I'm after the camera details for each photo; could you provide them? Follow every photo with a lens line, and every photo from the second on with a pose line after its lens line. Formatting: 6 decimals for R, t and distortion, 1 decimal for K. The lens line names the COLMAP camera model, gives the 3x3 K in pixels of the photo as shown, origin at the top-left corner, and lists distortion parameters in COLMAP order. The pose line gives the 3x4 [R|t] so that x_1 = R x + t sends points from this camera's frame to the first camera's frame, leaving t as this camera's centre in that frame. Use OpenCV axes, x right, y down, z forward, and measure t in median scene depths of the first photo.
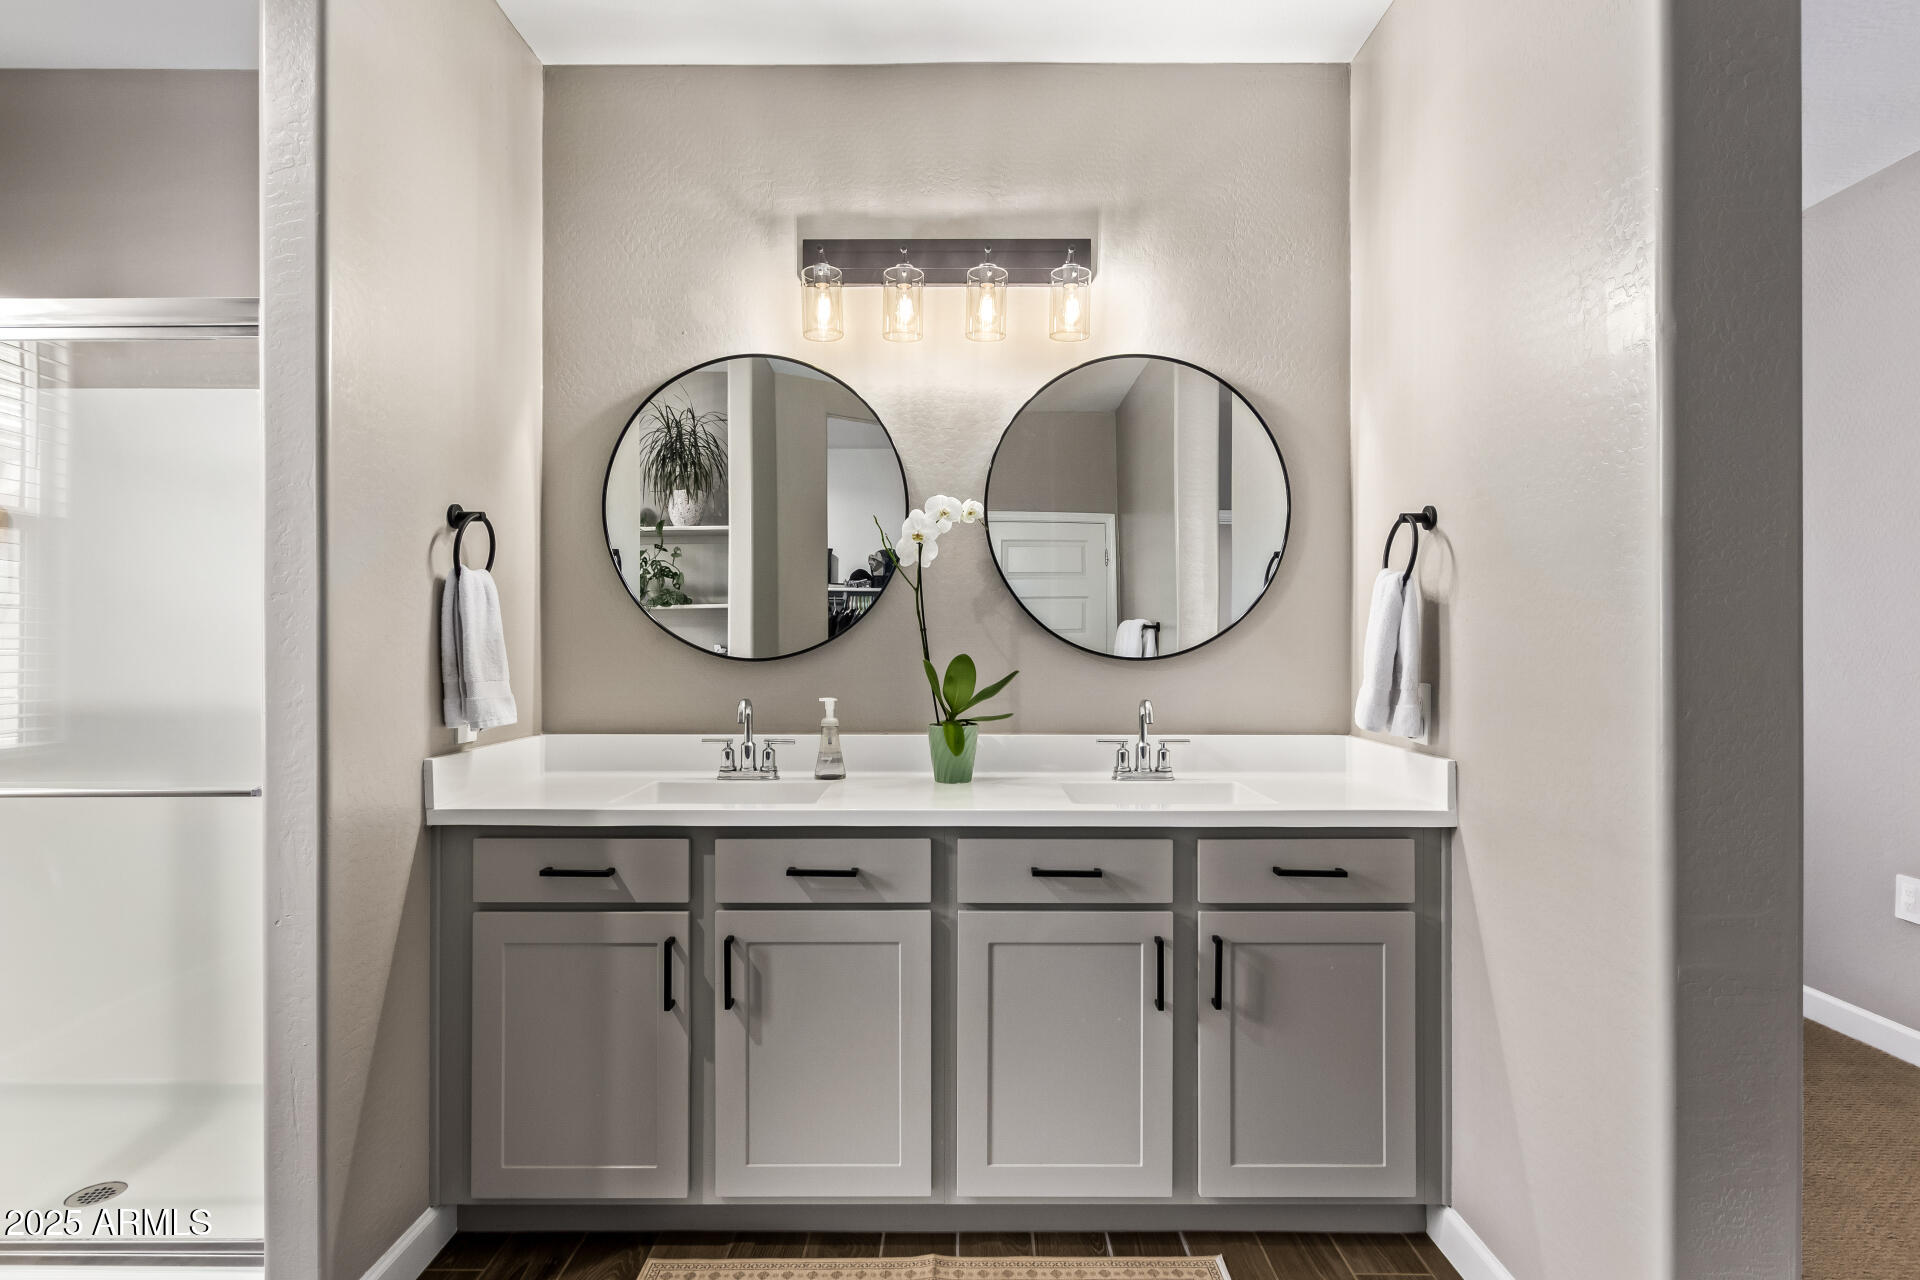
lens RADIAL K [[1036.5, 0, 963.0], [0, 1036.5, 633.5], [0, 0, 1]] dist [0.009643, -0.003833]
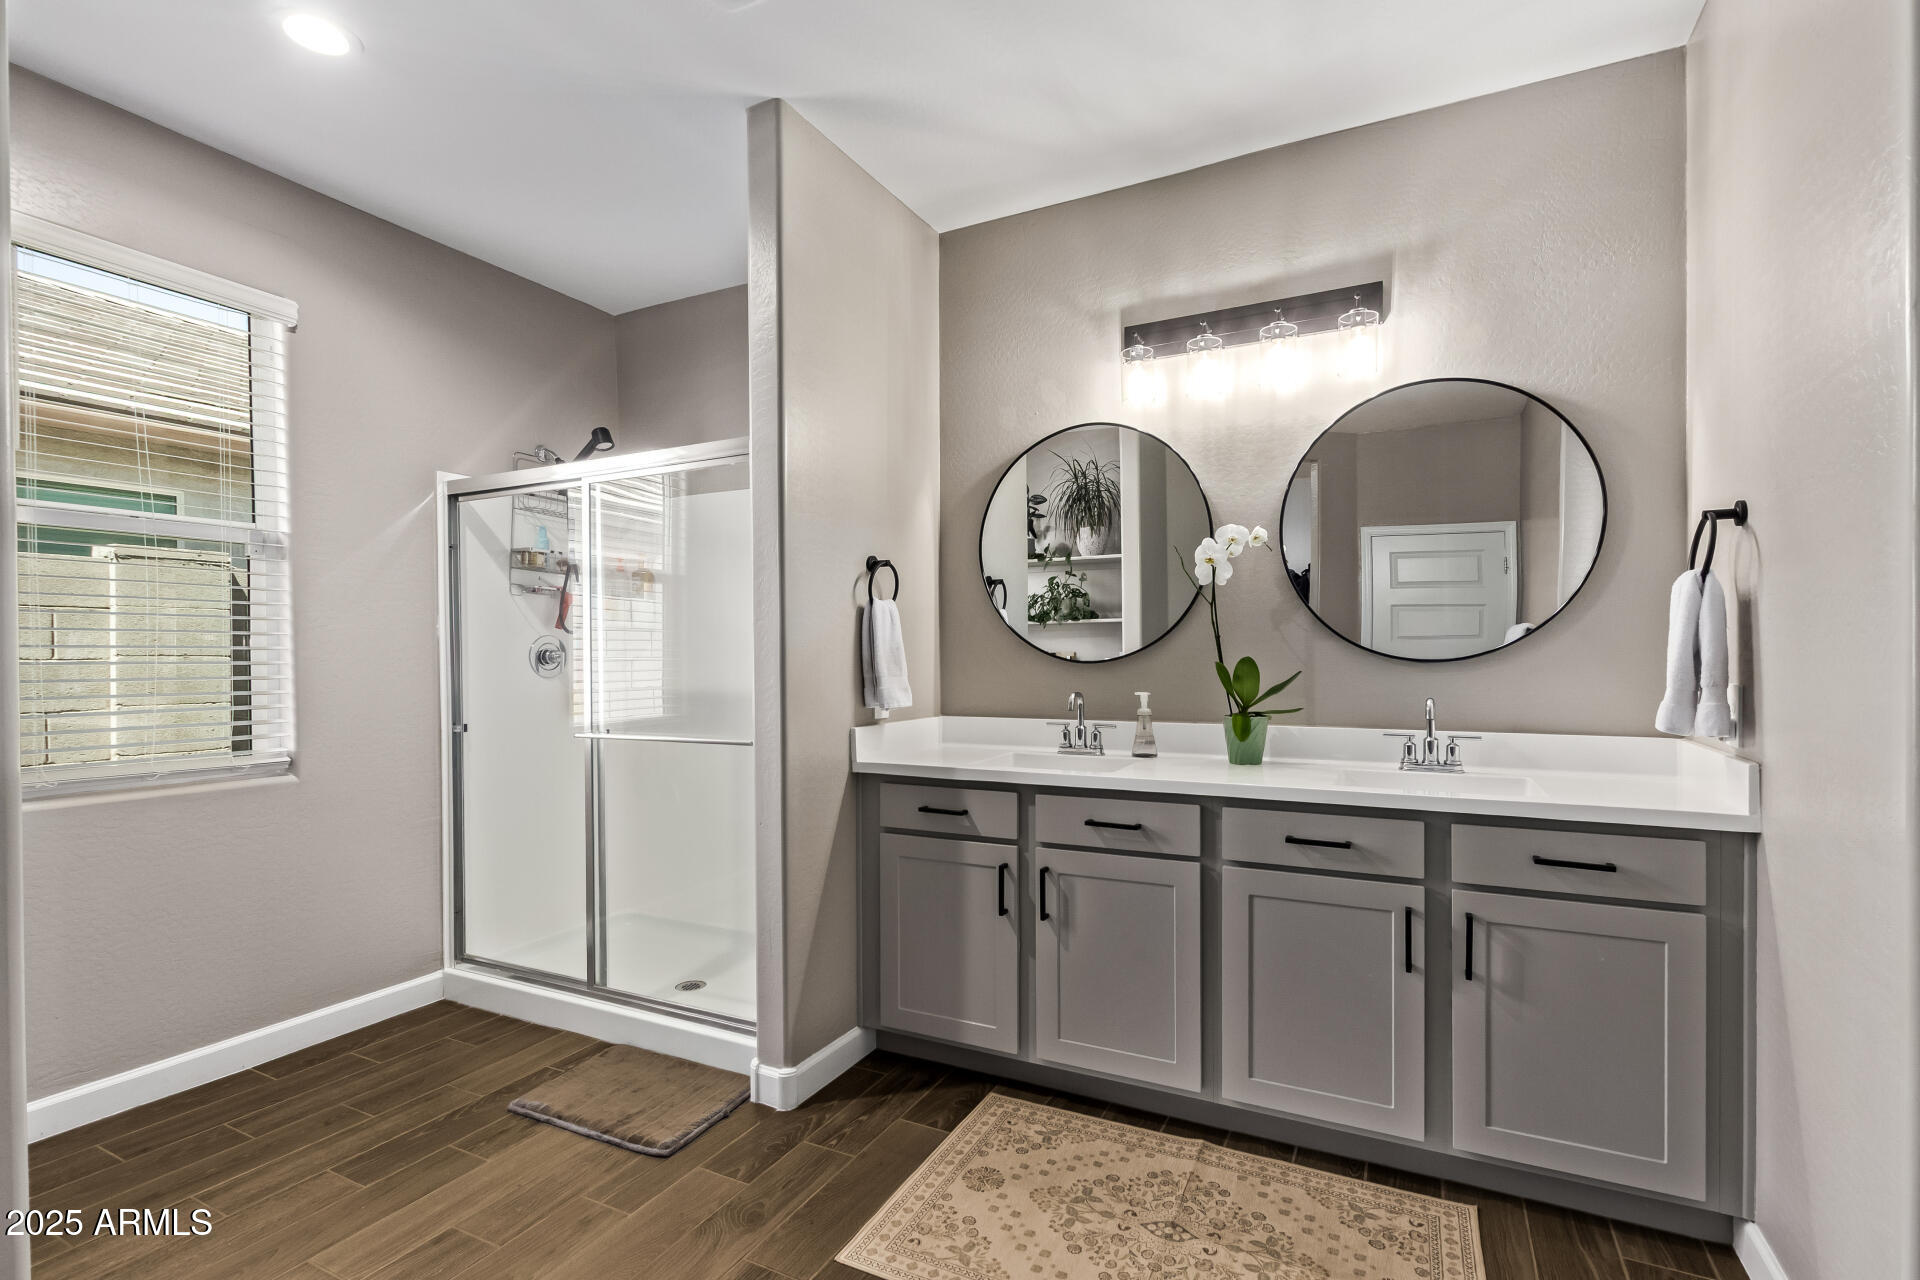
lens RADIAL K [[903.3, 0, 958.5], [0, 903.3, 650.8], [0, 0, 1]] dist [0.011776, -0.001677]
pose [[0.894929, -0.007250, -0.446149, 0.180960], [0.010630, 0.999931, 0.005074, 0.004695], [0.446081, -0.009284, 0.894944, -0.085565]]
